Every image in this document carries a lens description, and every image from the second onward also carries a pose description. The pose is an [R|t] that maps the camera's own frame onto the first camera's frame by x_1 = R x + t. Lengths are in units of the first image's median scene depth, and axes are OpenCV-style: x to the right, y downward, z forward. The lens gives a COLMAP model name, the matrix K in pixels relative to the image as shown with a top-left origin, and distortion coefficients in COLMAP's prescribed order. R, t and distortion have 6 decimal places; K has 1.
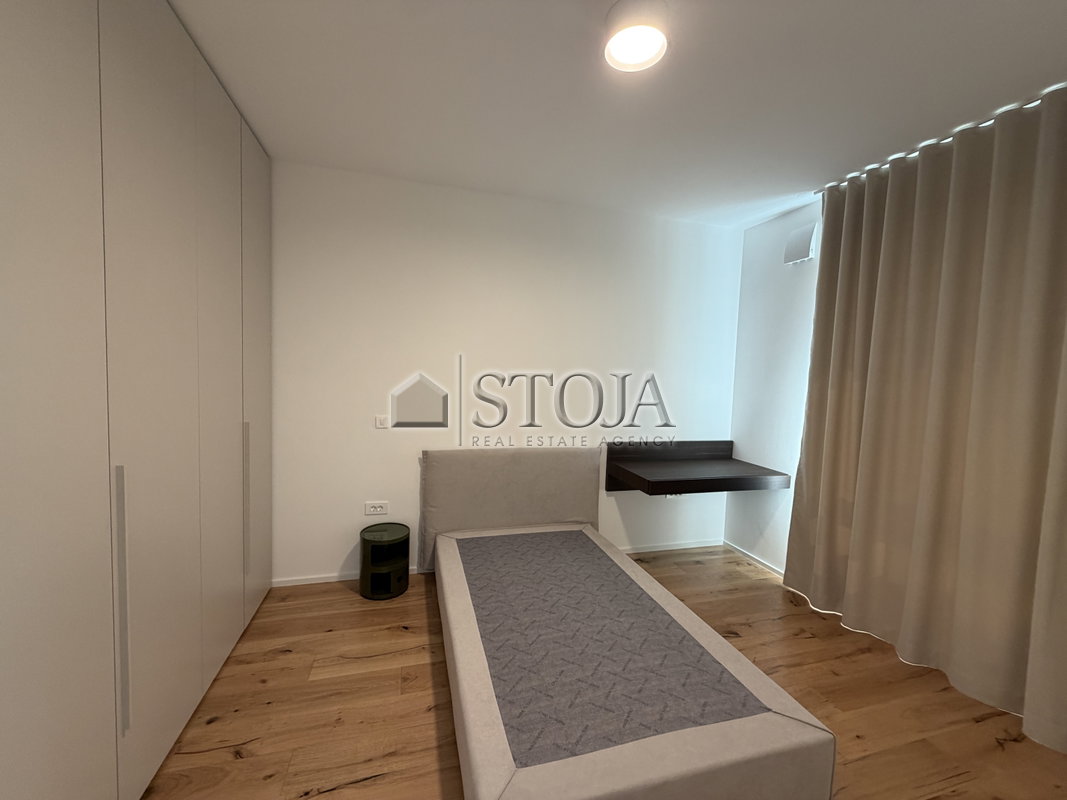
lens RADIAL K [[424.7, 0, 529.6], [0, 424.7, 399.4], [0, 0, 1]] dist [-0.000354, 0.000292]
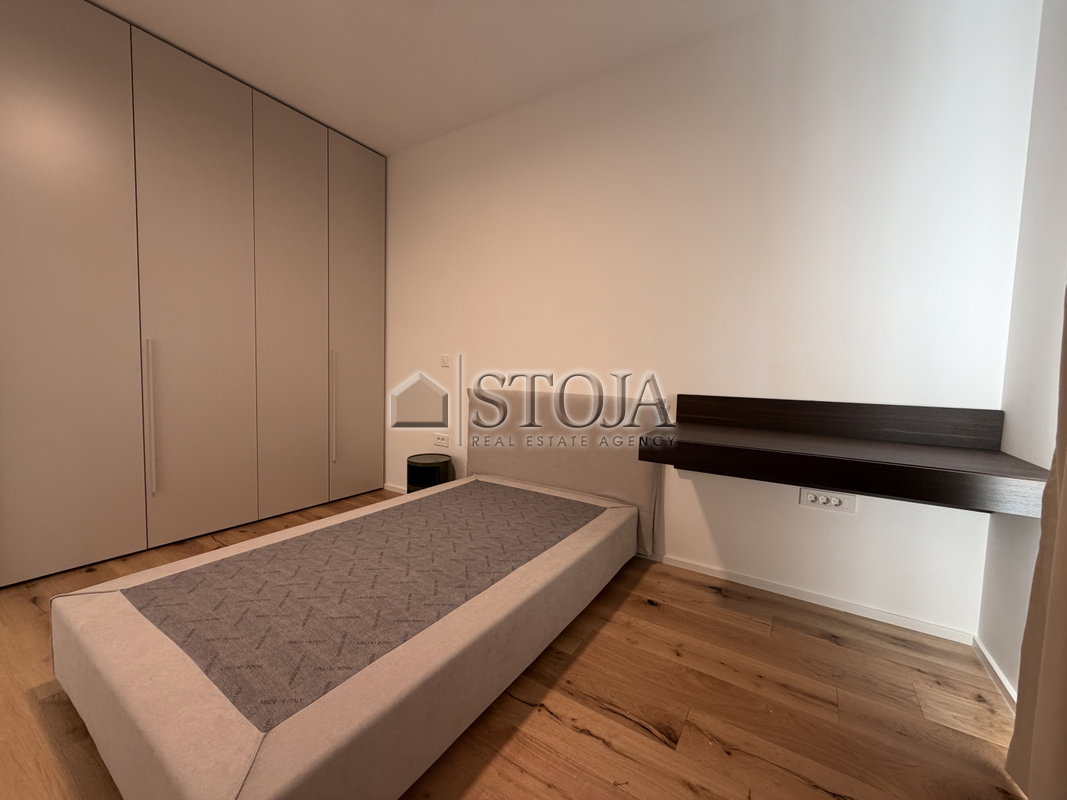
lens RADIAL K [[426.1, 0, 527.8], [0, 426.1, 399.3], [0, 0, 1]] dist [0.000529, -0.000102]
pose [[0.653814, 0.035948, -0.755801, 0.606608], [-0.051216, 0.998683, 0.003195, 0.134962], [0.754920, 0.036620, 0.654794, 0.439255]]
